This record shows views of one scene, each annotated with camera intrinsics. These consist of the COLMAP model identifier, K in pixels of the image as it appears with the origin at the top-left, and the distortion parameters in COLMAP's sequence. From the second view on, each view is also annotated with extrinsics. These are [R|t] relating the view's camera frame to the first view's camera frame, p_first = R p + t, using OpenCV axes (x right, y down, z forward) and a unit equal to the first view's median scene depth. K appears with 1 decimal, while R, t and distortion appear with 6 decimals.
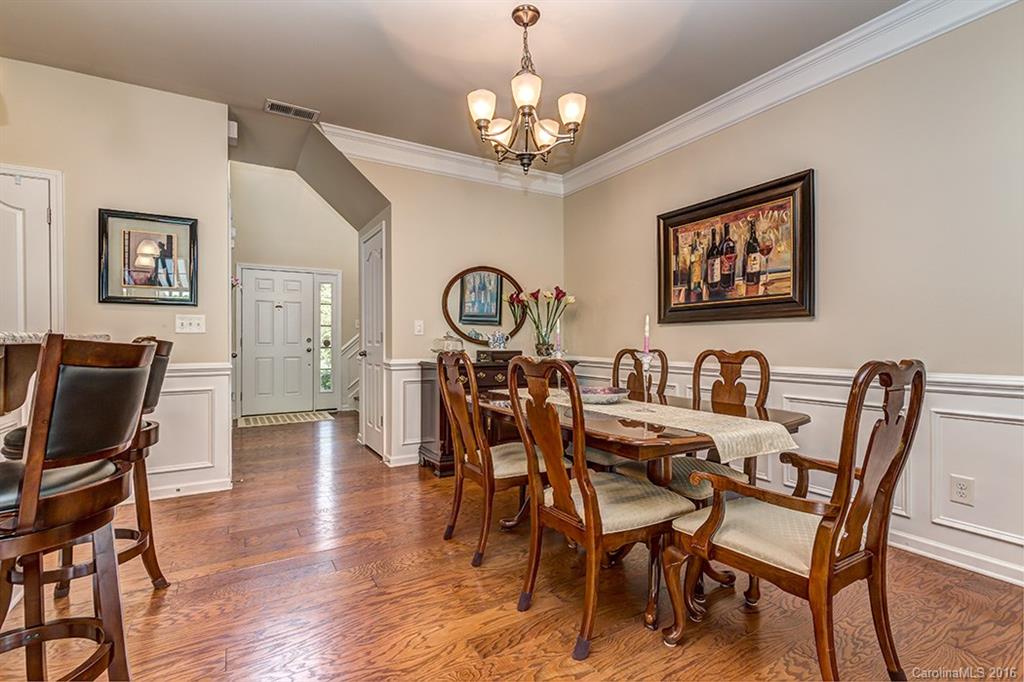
lens RADIAL K [[473.0, 0, 515.0], [0, 473.0, 342.2], [0, 0, 1]] dist [0.003284, -0.000993]
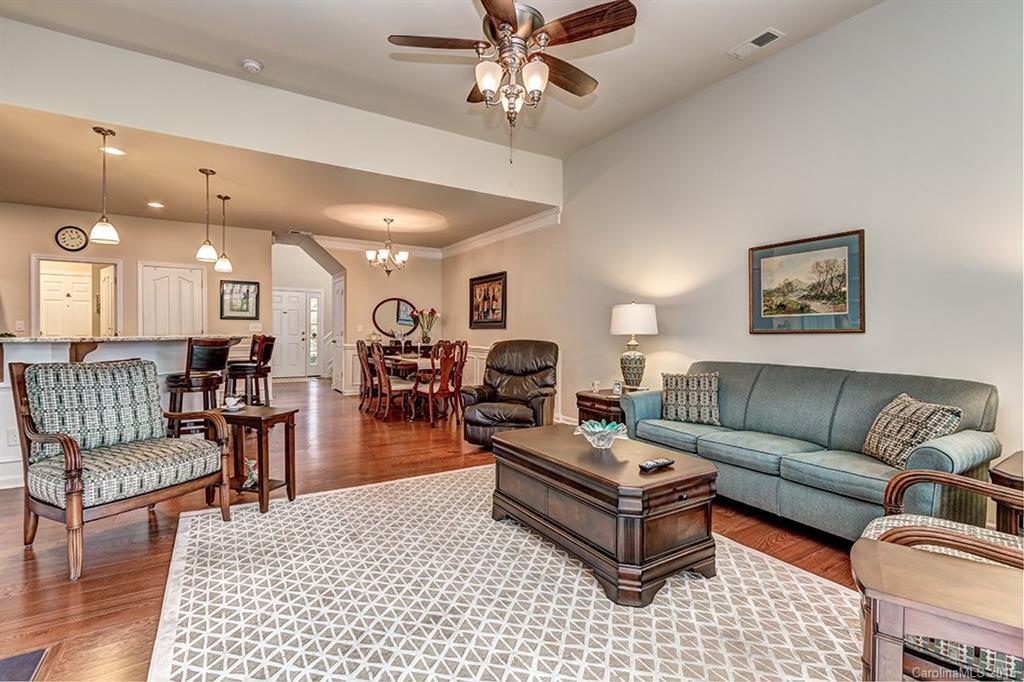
lens RADIAL K [[473.0, 0, 510.1], [0, 473.0, 335.2], [0, 0, 1]] dist [0.003284, -0.000993]
pose [[0.999807, 0.009854, 0.016997, 0.504895], [-0.009930, 0.999941, 0.004391, -0.022963], [-0.016953, -0.004559, 0.999846, -1.299654]]
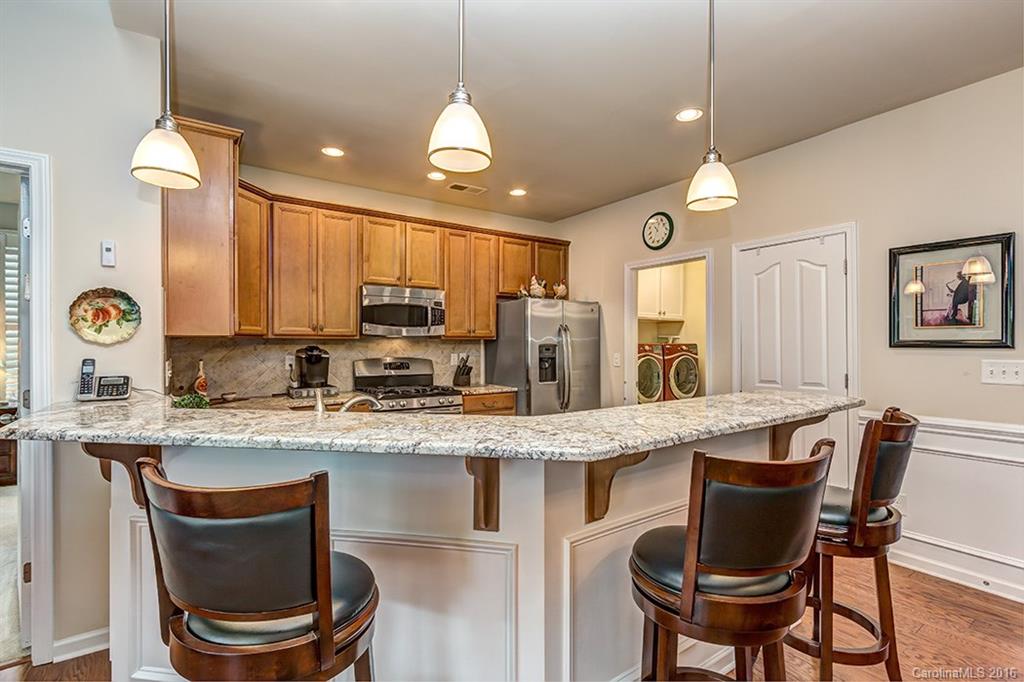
lens RADIAL K [[473.0, 0, 511.4], [0, 473.0, 344.8], [0, 0, 1]] dist [0.003284, -0.000993]
pose [[0.061337, 0.005636, -0.998101, 0.020303], [0.000397, 0.999984, 0.005671, -0.084897], [0.998117, -0.000744, 0.061334, 0.166024]]
